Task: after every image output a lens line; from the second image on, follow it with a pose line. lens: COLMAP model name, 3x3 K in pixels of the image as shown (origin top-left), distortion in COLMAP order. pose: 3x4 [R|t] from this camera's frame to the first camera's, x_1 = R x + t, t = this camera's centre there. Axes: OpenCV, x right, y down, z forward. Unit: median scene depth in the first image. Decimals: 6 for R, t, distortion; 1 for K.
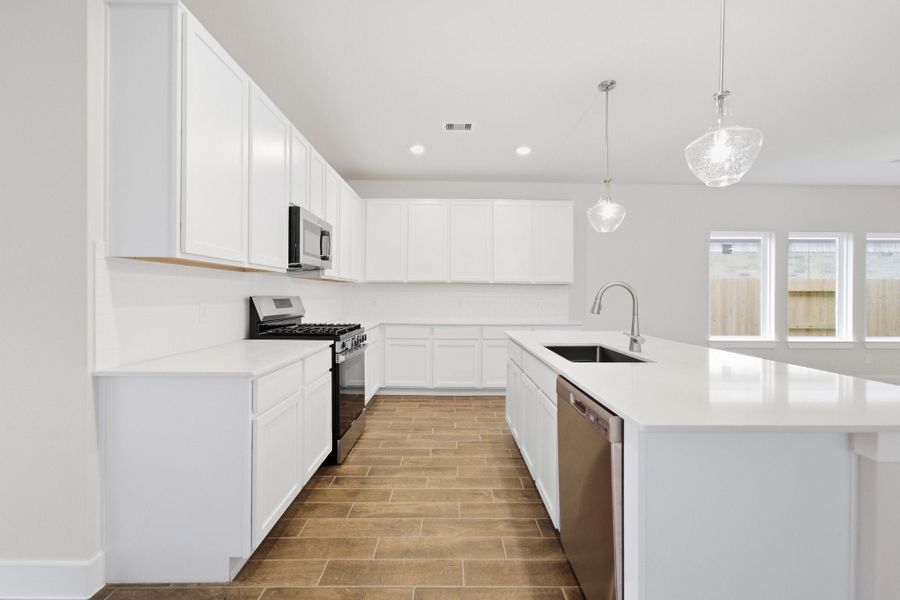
lens RADIAL K [[382.5, 0, 452.9], [0, 382.5, 297.3], [0, 0, 1]] dist [-0.013558, 0.000012]
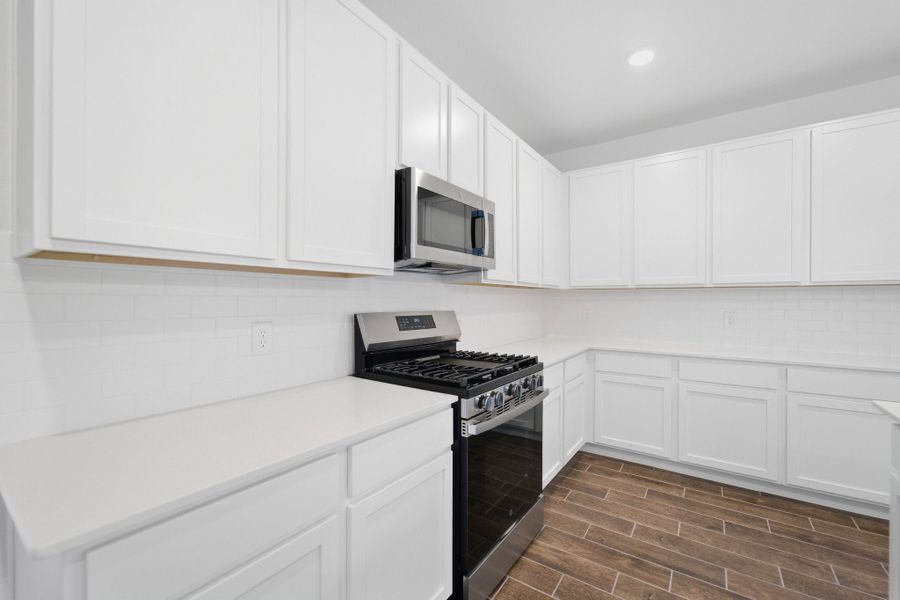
lens RADIAL K [[356.9, 0, 448.2], [0, 356.9, 303.7], [0, 0, 1]] dist [-0.024185, 0.000434]
pose [[0.799573, -0.003692, -0.600557, -0.011981], [0.003128, 0.999993, -0.001984, -0.014660], [0.600560, -0.000292, 0.799579, 0.484636]]
